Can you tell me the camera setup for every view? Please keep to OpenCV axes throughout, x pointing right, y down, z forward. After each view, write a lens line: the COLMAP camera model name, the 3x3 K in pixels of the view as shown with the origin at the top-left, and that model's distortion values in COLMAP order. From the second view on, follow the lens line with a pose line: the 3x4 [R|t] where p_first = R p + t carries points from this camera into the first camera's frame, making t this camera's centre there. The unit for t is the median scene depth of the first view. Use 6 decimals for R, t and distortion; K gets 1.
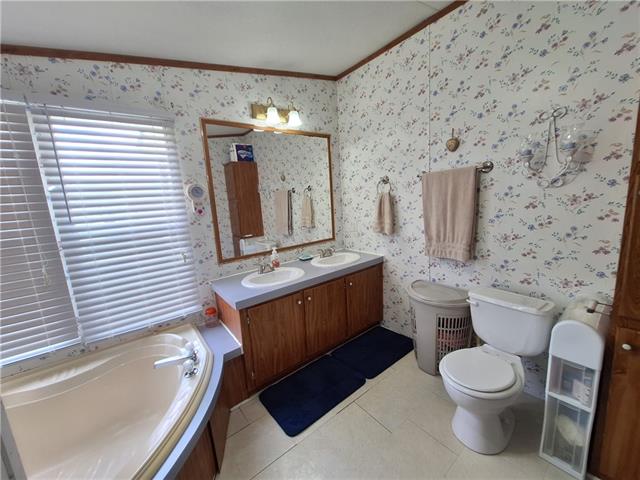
lens RADIAL K [[252.7, 0, 320.0], [0, 252.7, 240.0], [0, 0, 1]] dist [-0.001371, 0.000004]
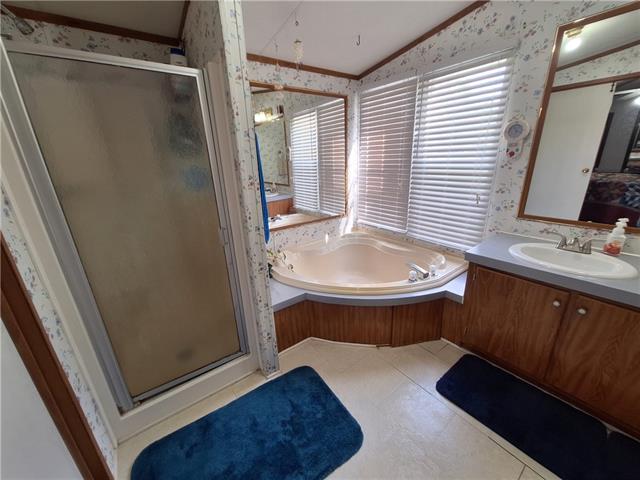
lens RADIAL K [[252.7, 0, 320.0], [0, 252.7, 240.0], [0, 0, 1]] dist [-0.001371, 0.000004]
pose [[-0.019824, 0.379649, -0.924918, 0.540061], [-0.115999, 0.917979, 0.379287, -0.102677], [0.993051, 0.114808, 0.025841, 0.368881]]
